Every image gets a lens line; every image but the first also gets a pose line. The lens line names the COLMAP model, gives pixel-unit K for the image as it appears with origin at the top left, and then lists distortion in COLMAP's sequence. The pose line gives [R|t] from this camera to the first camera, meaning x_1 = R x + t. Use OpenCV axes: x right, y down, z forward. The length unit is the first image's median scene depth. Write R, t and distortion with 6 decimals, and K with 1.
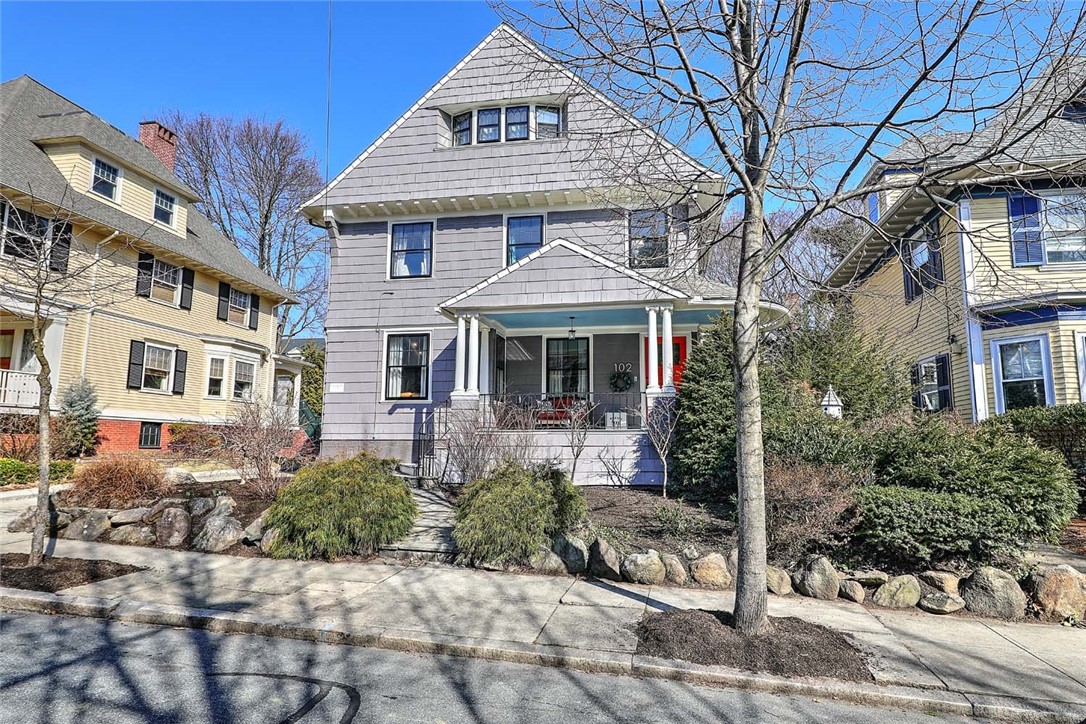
lens RADIAL K [[652.2, 0, 539.8], [0, 652.2, 364.7], [0, 0, 1]] dist [0.015214, -0.001327]
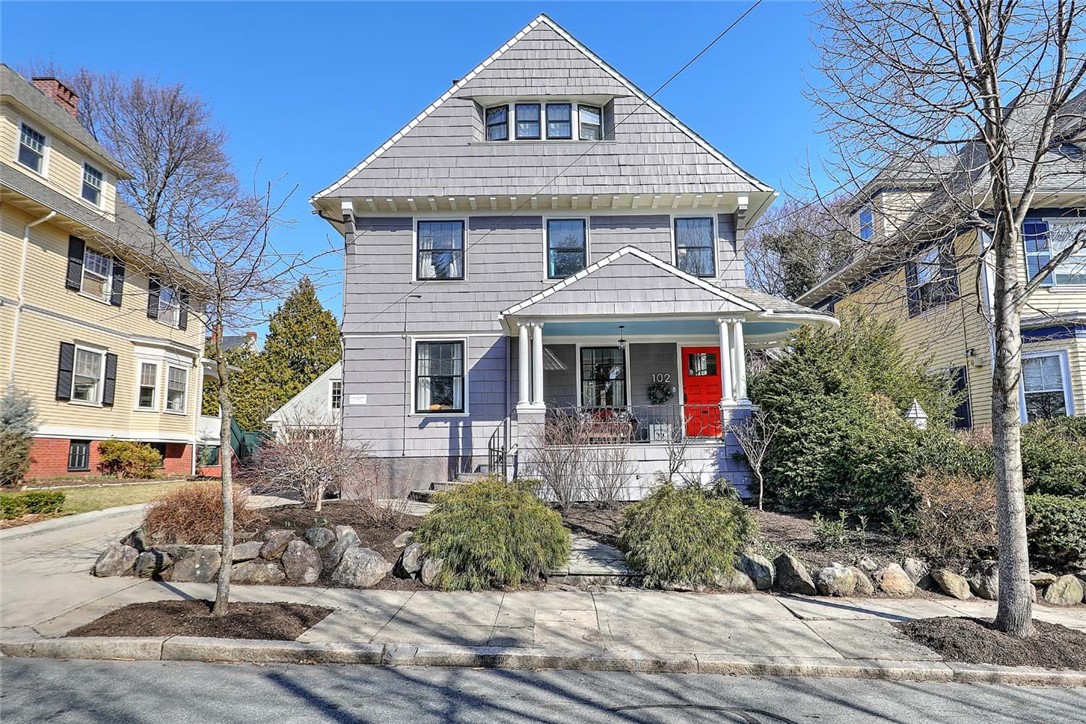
lens RADIAL K [[706.1, 0, 542.9], [0, 706.1, 361.1], [0, 0, 1]] dist [0.019951, -0.005580]
pose [[0.982171, 0.005928, 0.187896, -0.249364], [-0.004581, 0.999961, -0.007605, -0.011883], [-0.187933, 0.006608, 0.982160, -0.006080]]
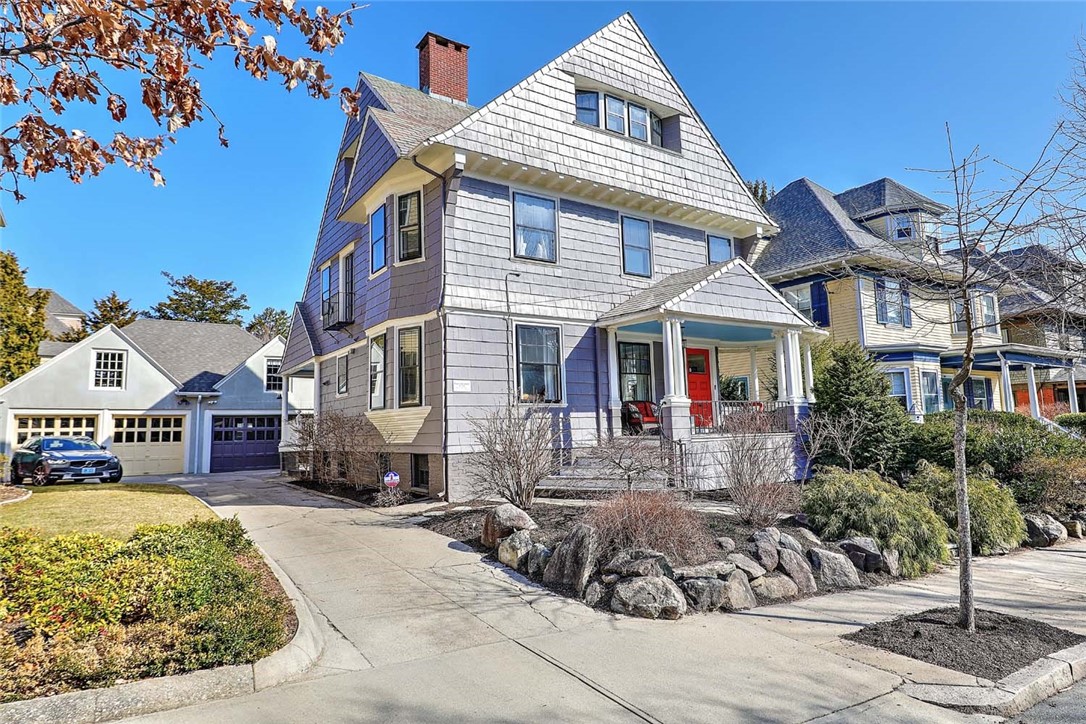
lens RADIAL K [[652.2, 0, 542.7], [0, 652.2, 361.2], [0, 0, 1]] dist [0.015214, -0.001327]
pose [[0.698284, 0.050544, 0.714034, -0.818380], [-0.062899, 0.997978, -0.009132, 0.006818], [-0.713052, -0.038536, 0.700051, 0.399163]]
